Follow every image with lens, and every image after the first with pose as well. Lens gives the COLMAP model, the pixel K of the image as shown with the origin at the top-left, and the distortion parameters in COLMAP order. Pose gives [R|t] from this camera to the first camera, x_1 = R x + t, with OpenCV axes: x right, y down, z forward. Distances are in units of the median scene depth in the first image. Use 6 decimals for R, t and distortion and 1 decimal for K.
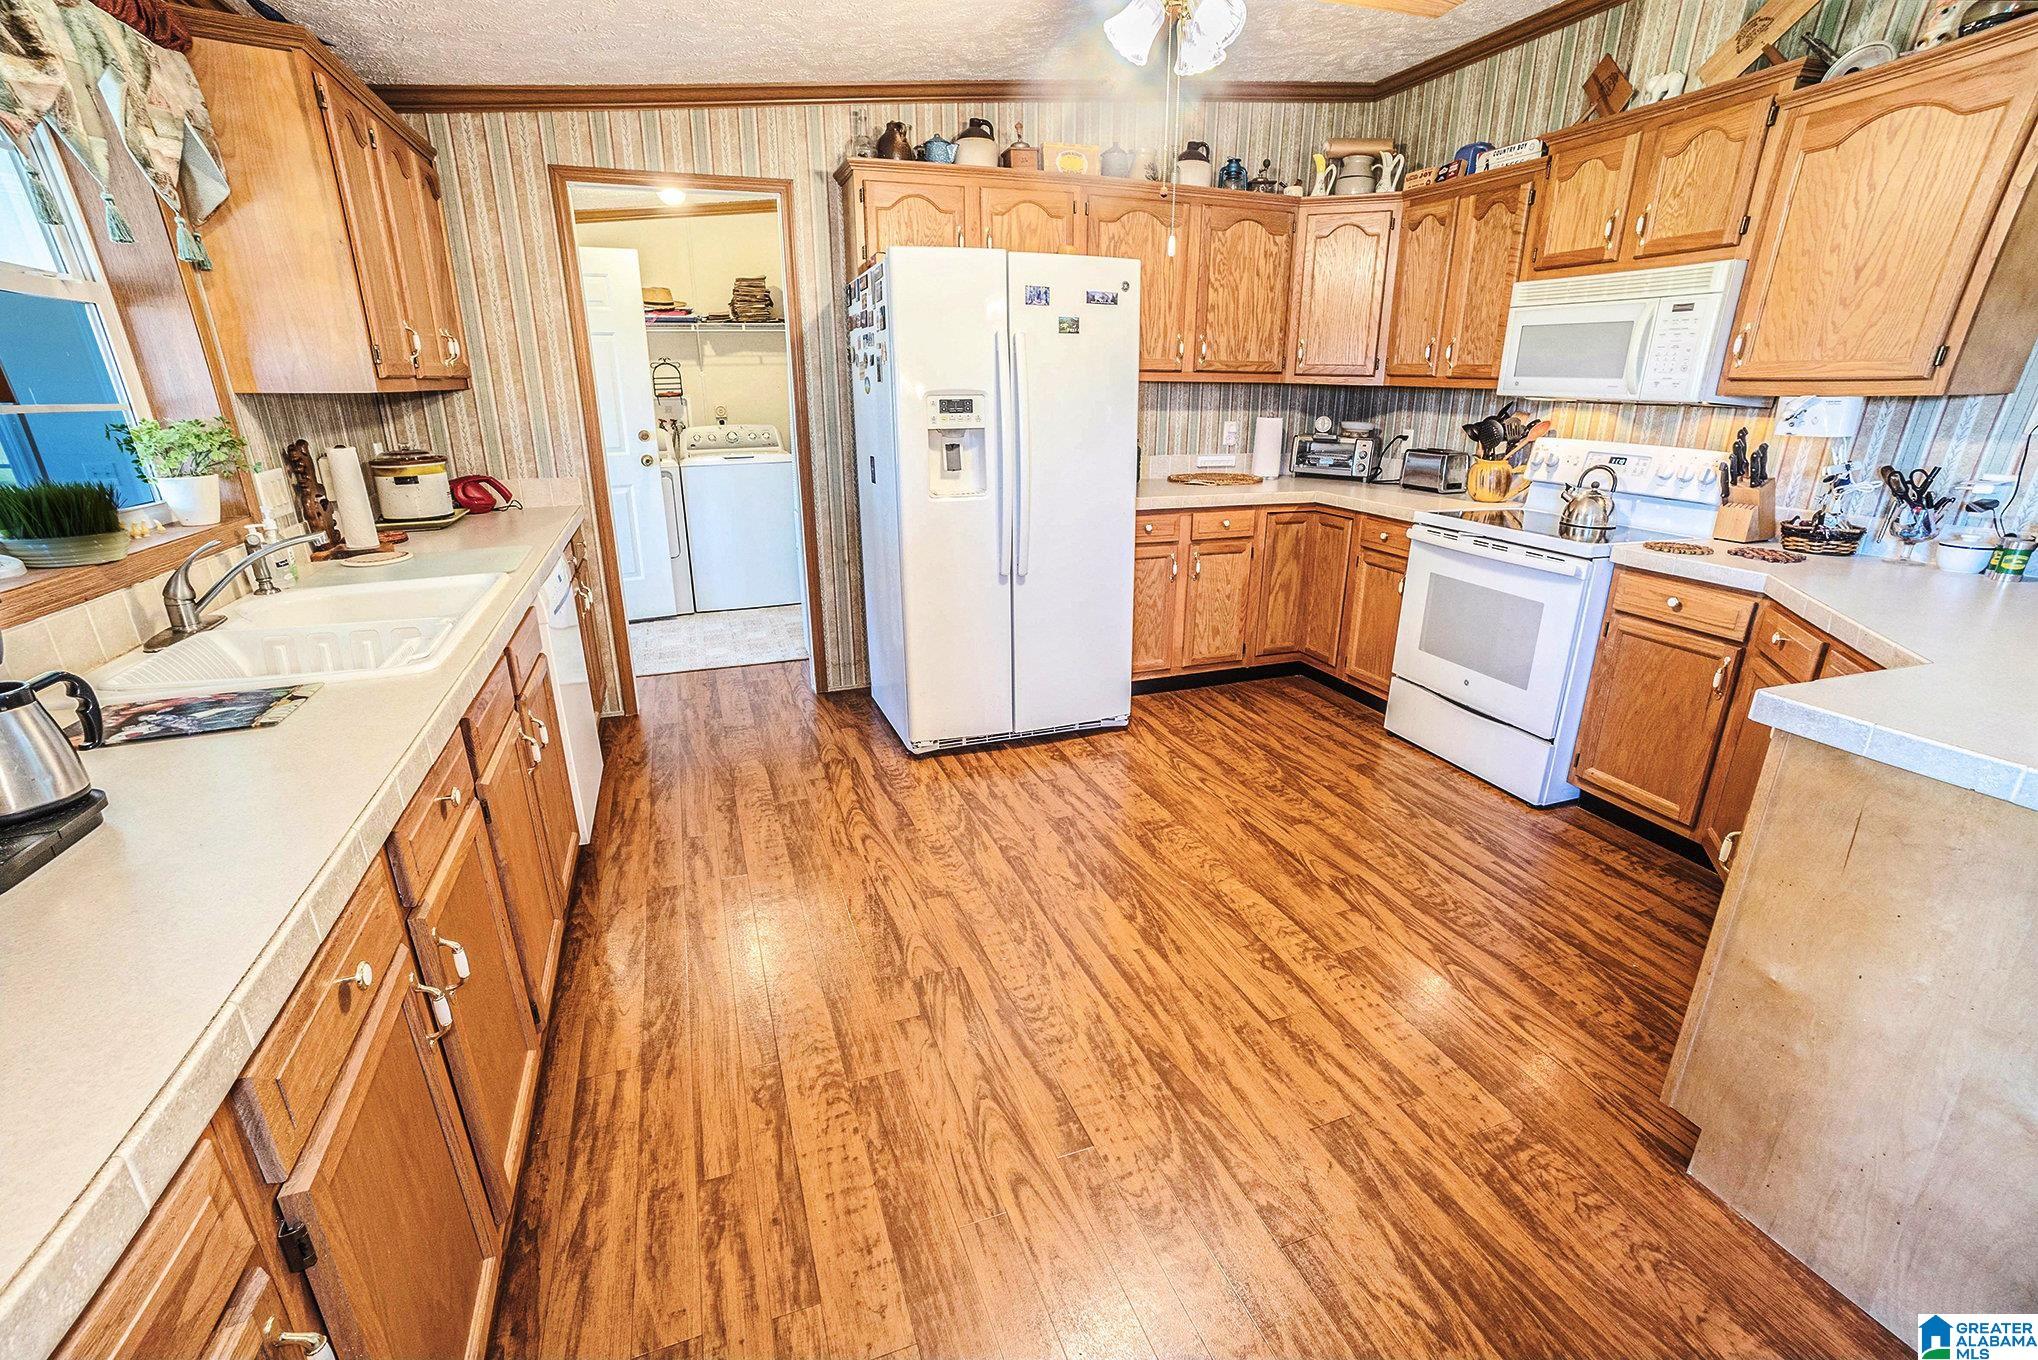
lens RADIAL K [[859.2, 0, 1022.3], [0, 859.2, 668.8], [0, 0, 1]] dist [-0.004540, 0.000307]
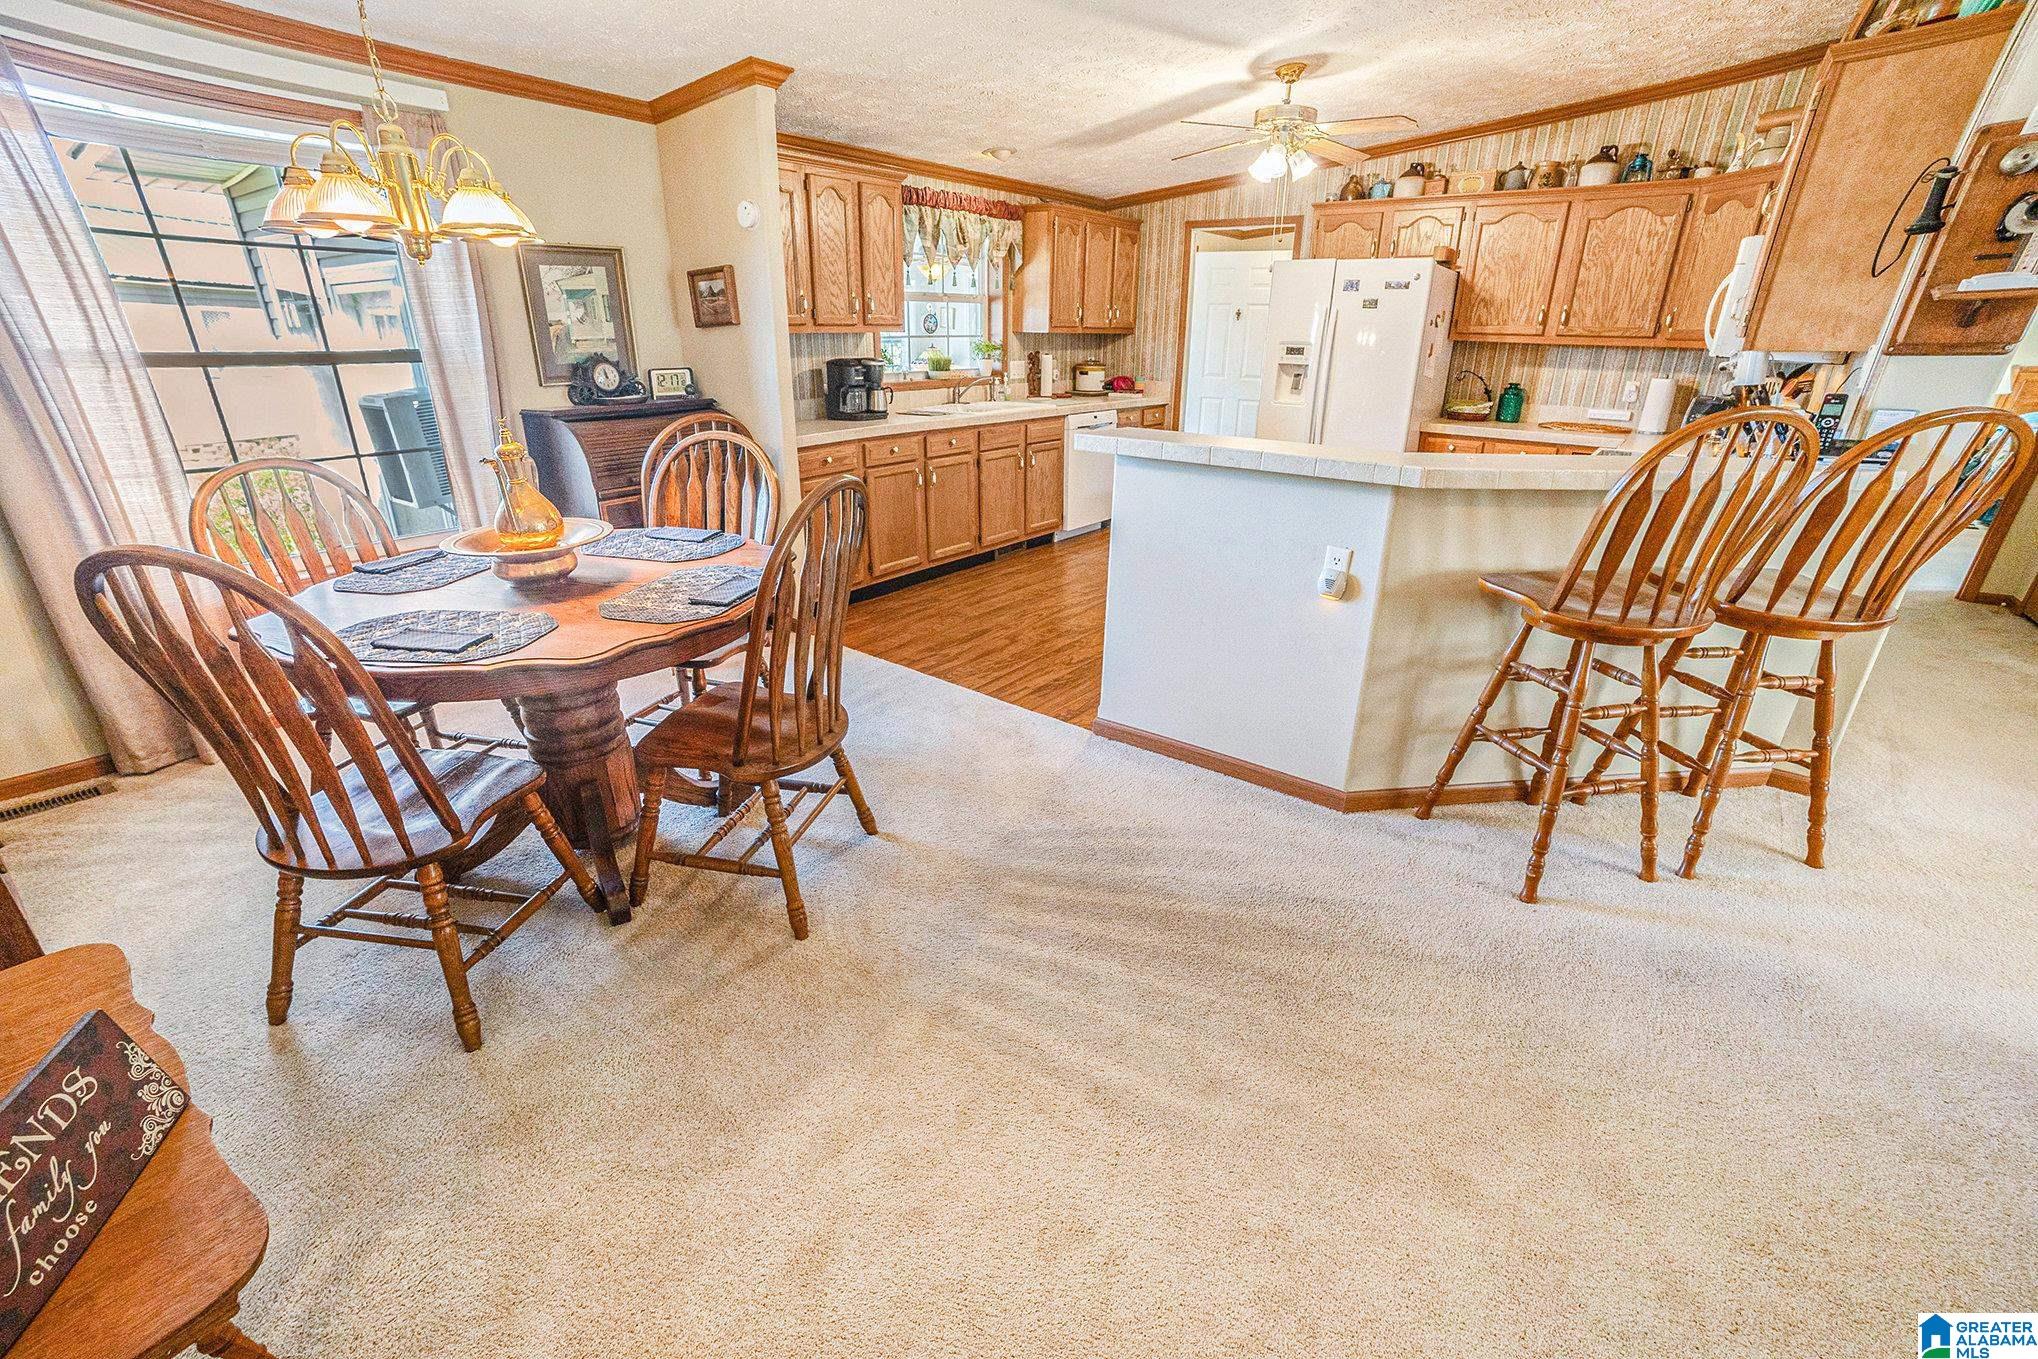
lens RADIAL K [[859.2, 0, 1016.9], [0, 859.2, 685.9], [0, 0, 1]] dist [-0.004540, 0.000307]
pose [[0.539535, 0.339704, -0.770391, 1.172204], [-0.286632, 0.934448, 0.211305, 0.121517], [0.791671, 0.106813, 0.601538, -0.417375]]
